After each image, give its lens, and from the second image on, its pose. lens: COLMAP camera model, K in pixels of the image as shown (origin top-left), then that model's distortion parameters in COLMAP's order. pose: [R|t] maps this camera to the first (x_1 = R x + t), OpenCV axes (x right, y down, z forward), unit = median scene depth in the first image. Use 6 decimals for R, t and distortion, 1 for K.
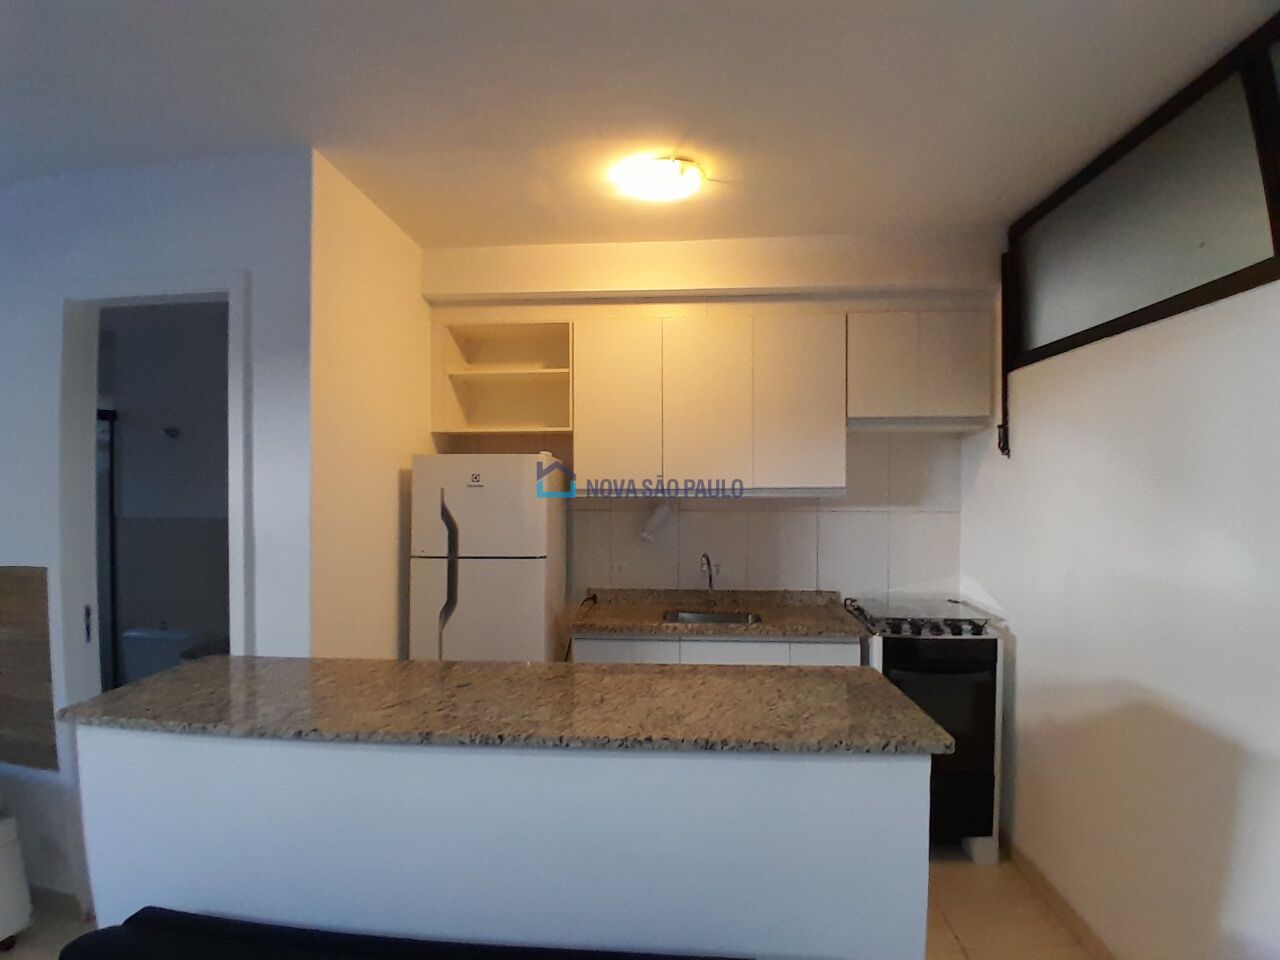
lens RADIAL K [[617.9, 0, 631.6], [0, 617.9, 483.7], [0, 0, 1]] dist [-0.031374, 0.001828]
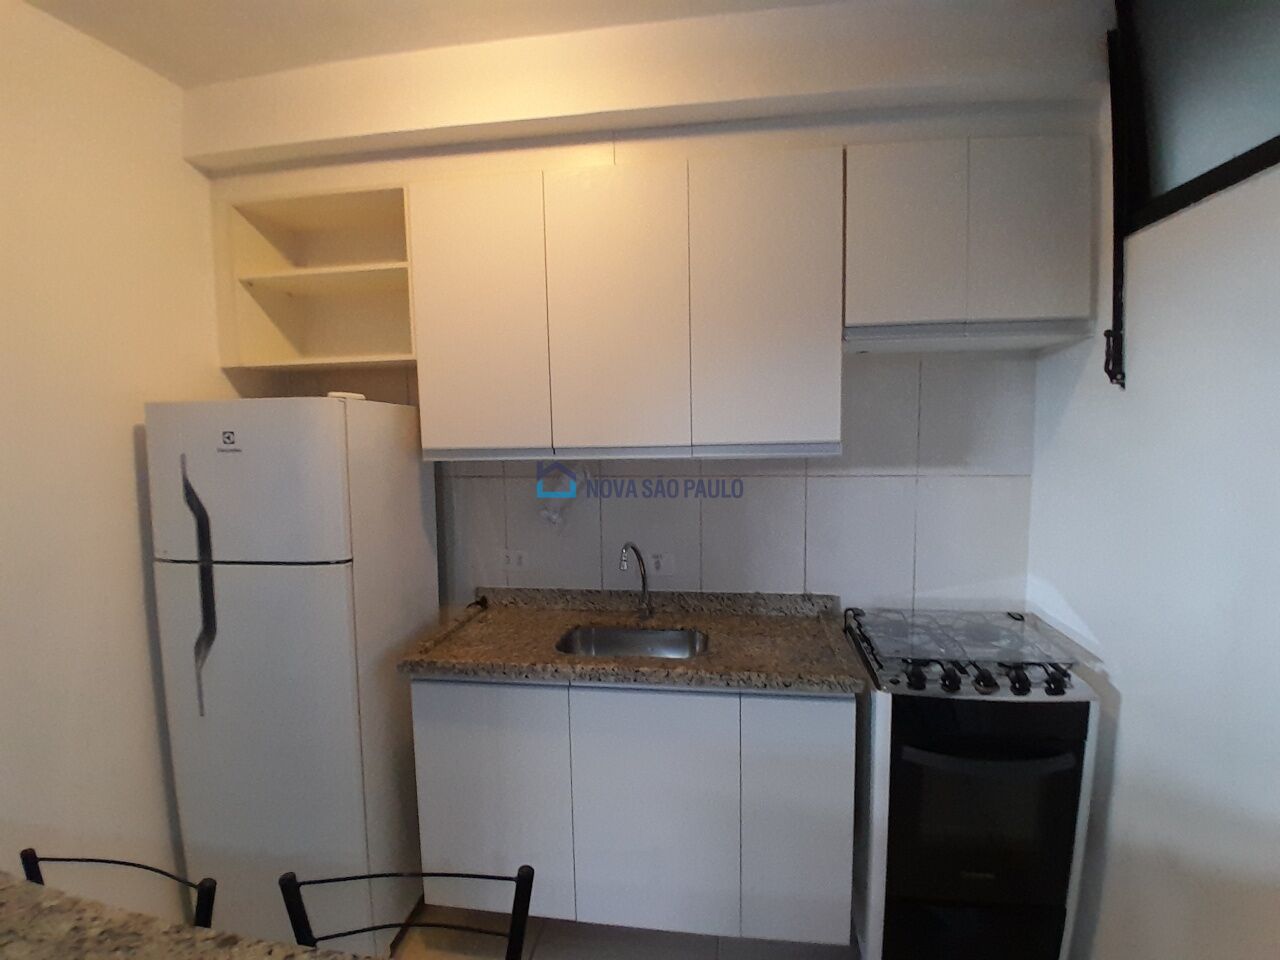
lens RADIAL K [[639.9, 0, 630.0], [0, 639.9, 475.0], [0, 0, 1]] dist [-0.030698, -0.012292]
pose [[0.997938, -0.011094, -0.063216, 0.181033], [0.016070, 0.996763, 0.078773, -0.014057], [0.062137, -0.079626, 0.994886, 0.358840]]
